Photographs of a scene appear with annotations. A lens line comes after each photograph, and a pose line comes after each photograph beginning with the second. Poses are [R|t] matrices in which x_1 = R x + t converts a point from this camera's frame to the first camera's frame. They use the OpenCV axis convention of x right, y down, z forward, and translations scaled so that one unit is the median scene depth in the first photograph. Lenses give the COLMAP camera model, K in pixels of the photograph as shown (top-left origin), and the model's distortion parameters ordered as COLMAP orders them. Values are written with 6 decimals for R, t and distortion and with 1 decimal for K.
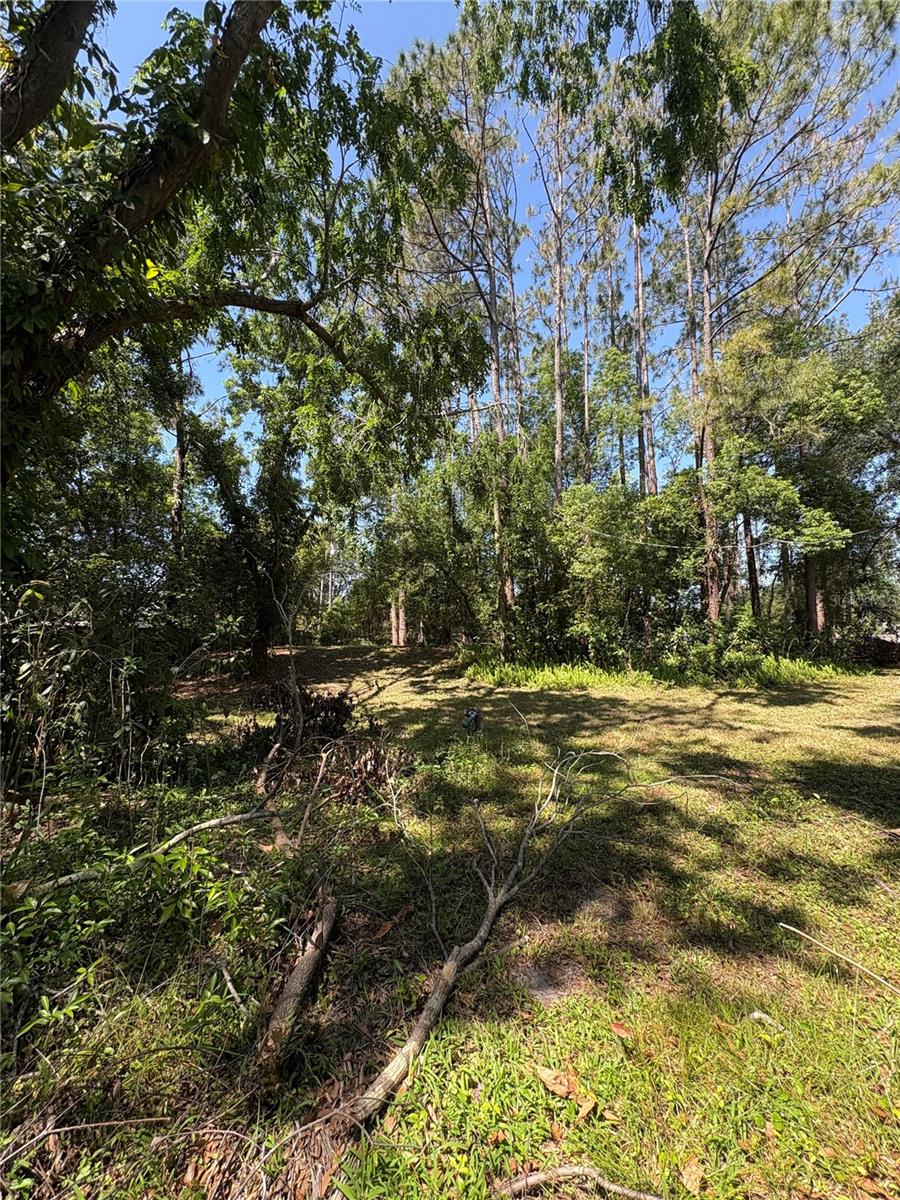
lens RADIAL K [[478.7, 0, 451.1], [0, 478.7, 600.2], [0, 0, 1]] dist [0.000218, 0.000530]
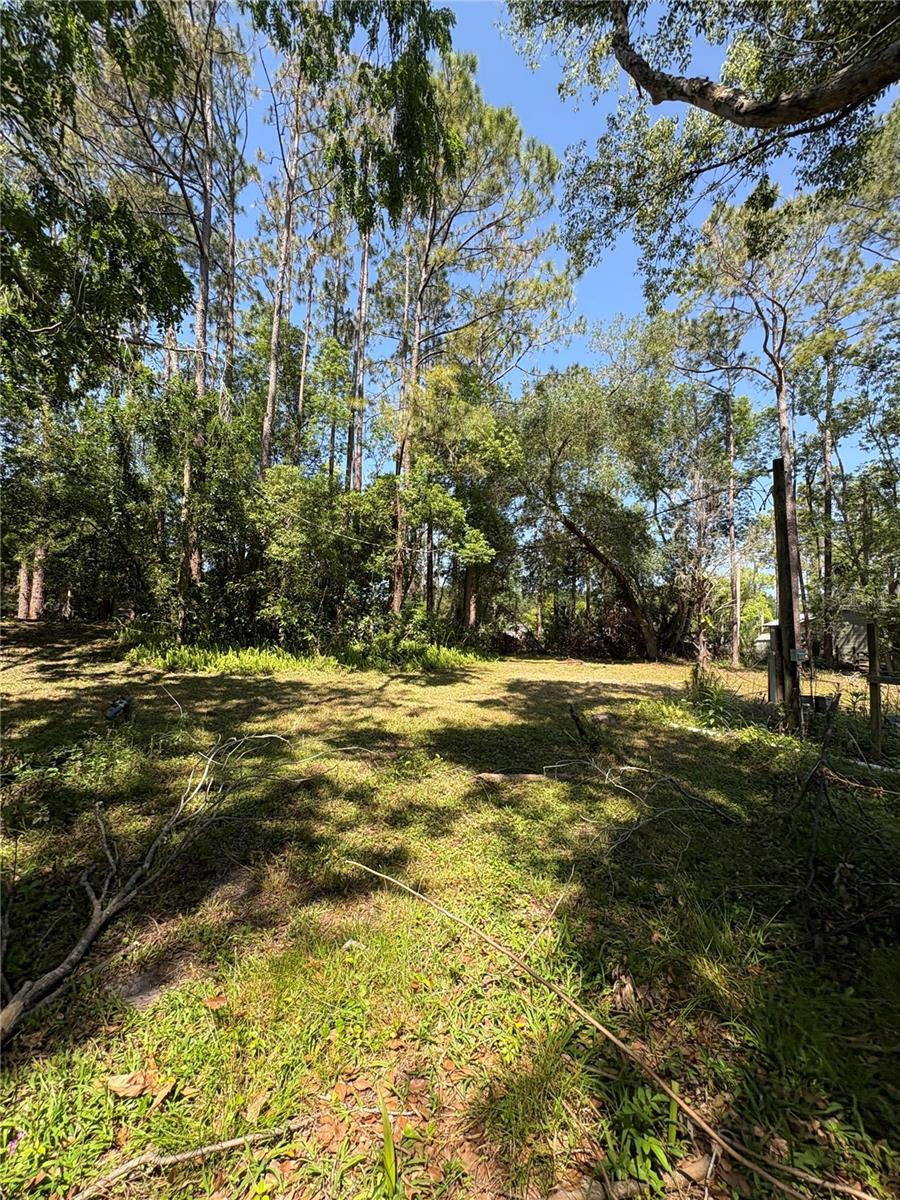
lens RADIAL K [[478.7, 0, 451.1], [0, 478.7, 600.2], [0, 0, 1]] dist [0.000218, 0.000530]
pose [[0.820371, 0.078277, 0.566449, 0.015159], [-0.095901, 0.995390, 0.001338, -0.000780], [-0.563733, -0.055421, 0.824096, -0.009789]]
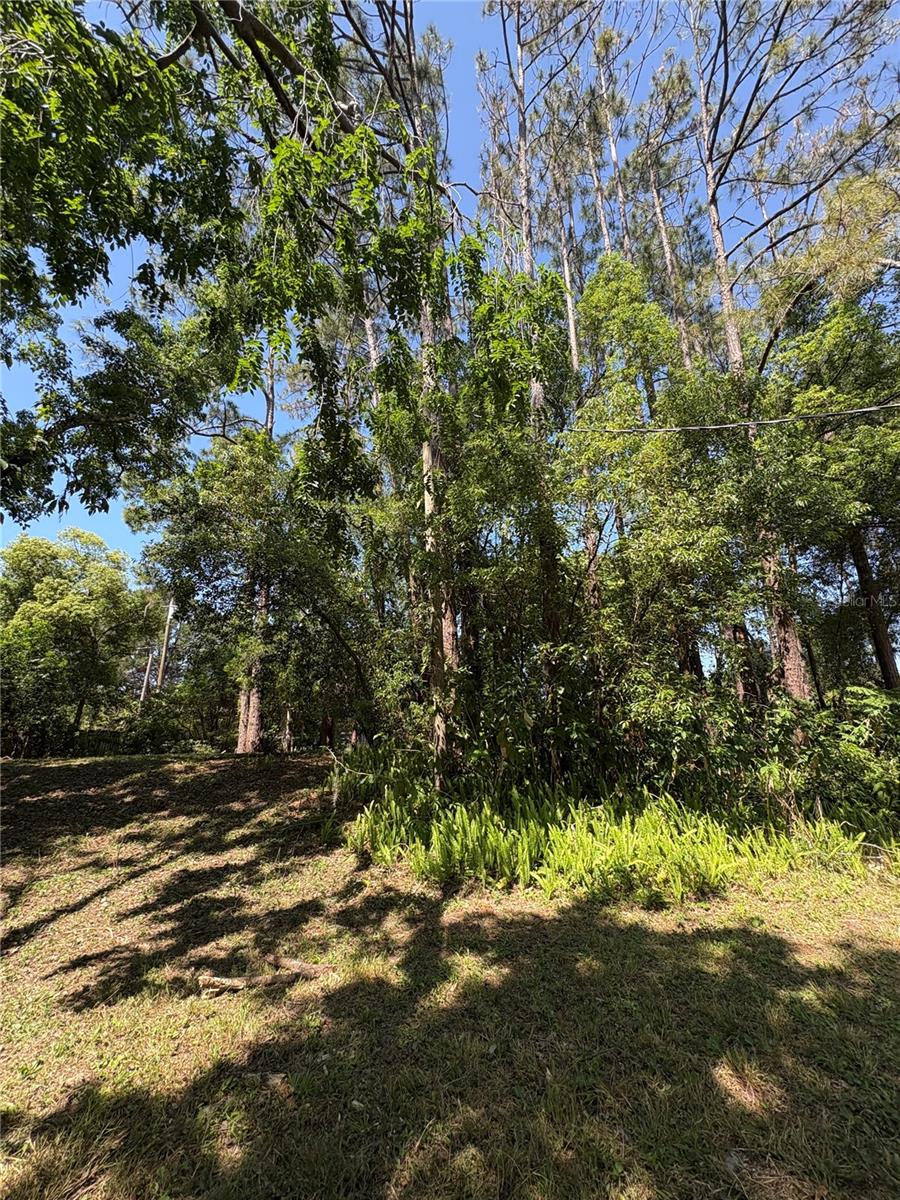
lens RADIAL K [[475.2, 0, 437.7], [0, 475.2, 601.4], [0, 0, 1]] dist [0.000582, 0.000144]
pose [[0.982953, 0.042139, 0.178965, 0.027241], [-0.004830, 0.978963, -0.203980, 0.054670], [-0.183796, 0.199638, 0.962478, 0.632807]]
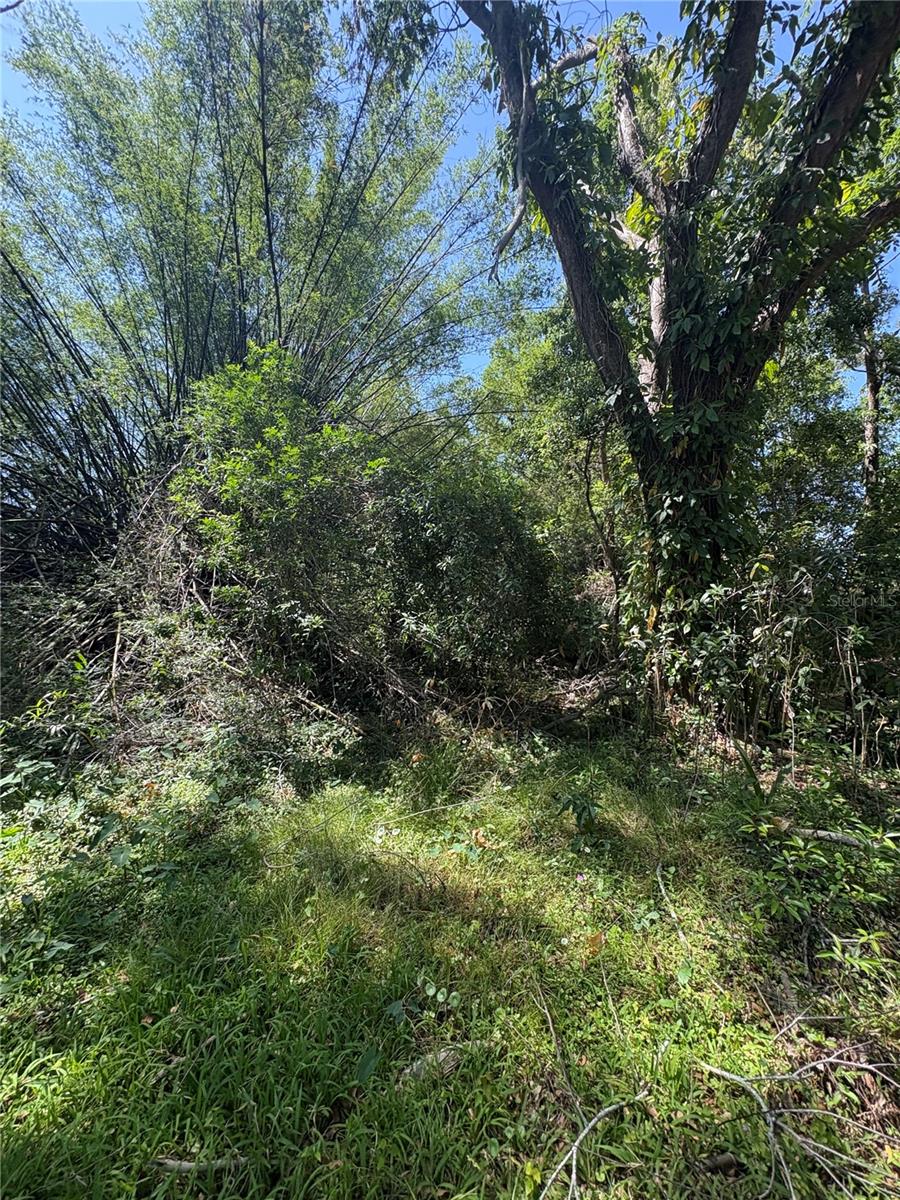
lens RADIAL K [[478.7, 0, 451.1], [0, 478.7, 600.2], [0, 0, 1]] dist [0.000218, 0.000530]
pose [[0.330264, -0.008508, -0.943850, -0.015075], [0.071853, 0.997284, 0.016152, -0.001283], [0.941150, -0.073153, 0.329978, -0.016472]]
